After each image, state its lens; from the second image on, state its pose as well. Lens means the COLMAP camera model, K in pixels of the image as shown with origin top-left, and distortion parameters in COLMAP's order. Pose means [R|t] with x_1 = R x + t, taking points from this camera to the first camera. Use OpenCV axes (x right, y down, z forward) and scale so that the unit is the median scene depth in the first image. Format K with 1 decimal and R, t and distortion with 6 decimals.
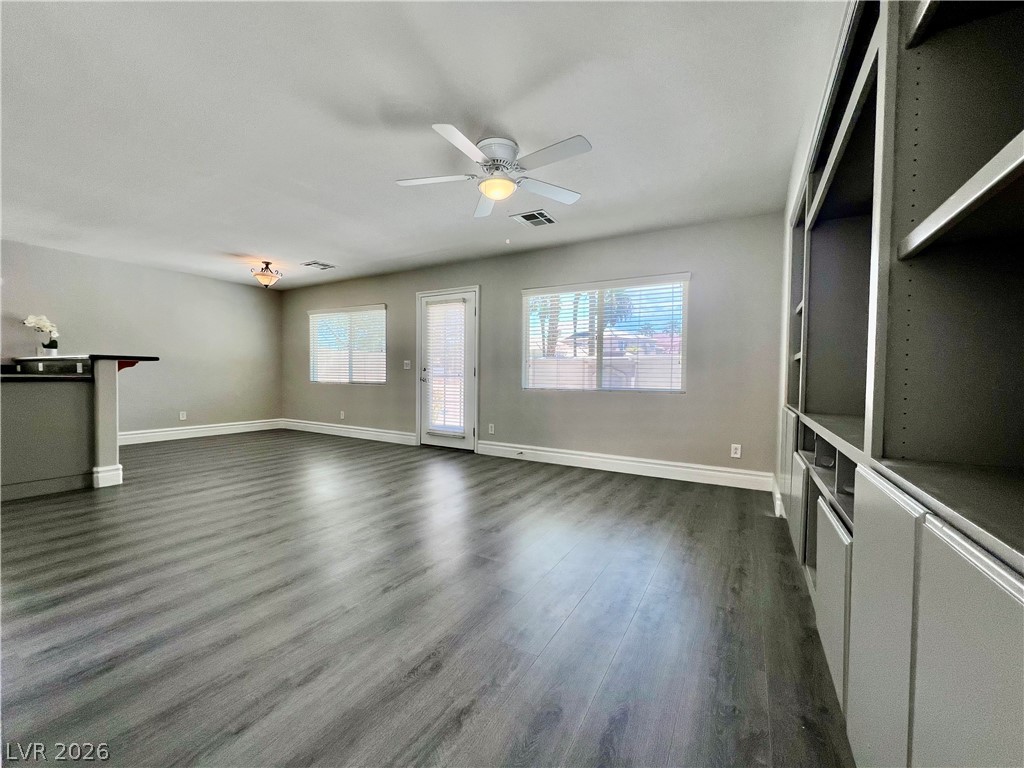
lens RADIAL K [[413.4, 0, 511.1], [0, 413.4, 387.2], [0, 0, 1]] dist [-0.000145, 0.000416]
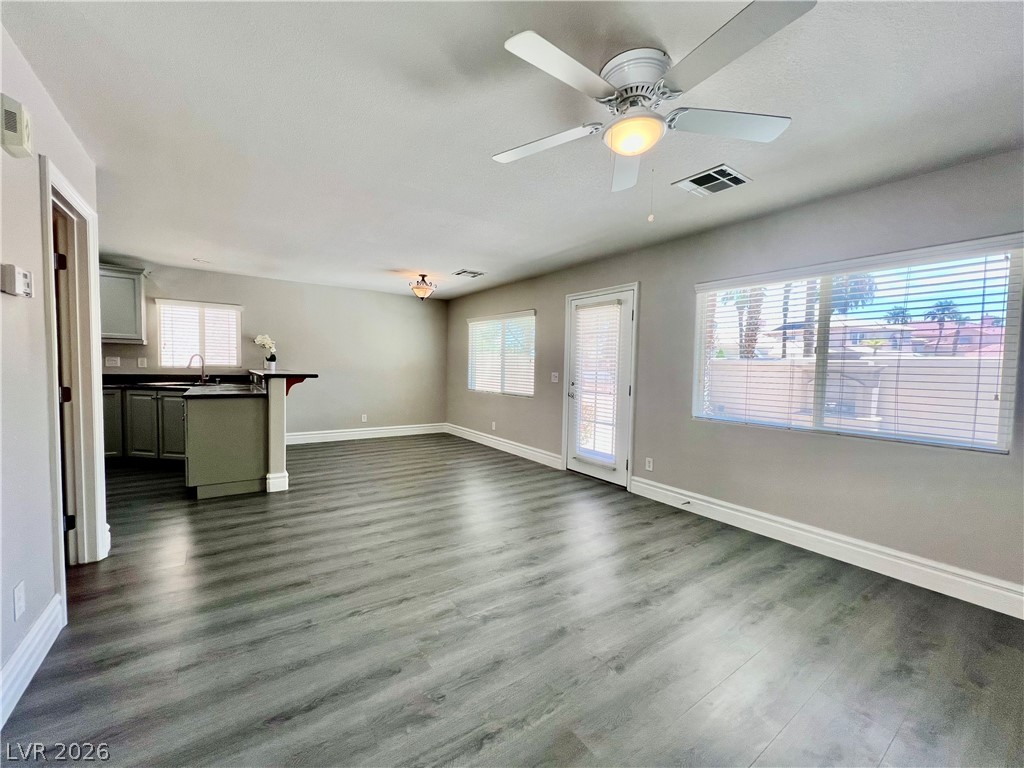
lens RADIAL K [[413.4, 0, 511.1], [0, 413.4, 387.2], [0, 0, 1]] dist [-0.000145, 0.000416]
pose [[0.908986, 0.029103, -0.415810, 0.035605], [-0.024107, 0.999560, 0.017260, -0.051632], [0.416129, -0.005665, 0.909288, 0.172645]]
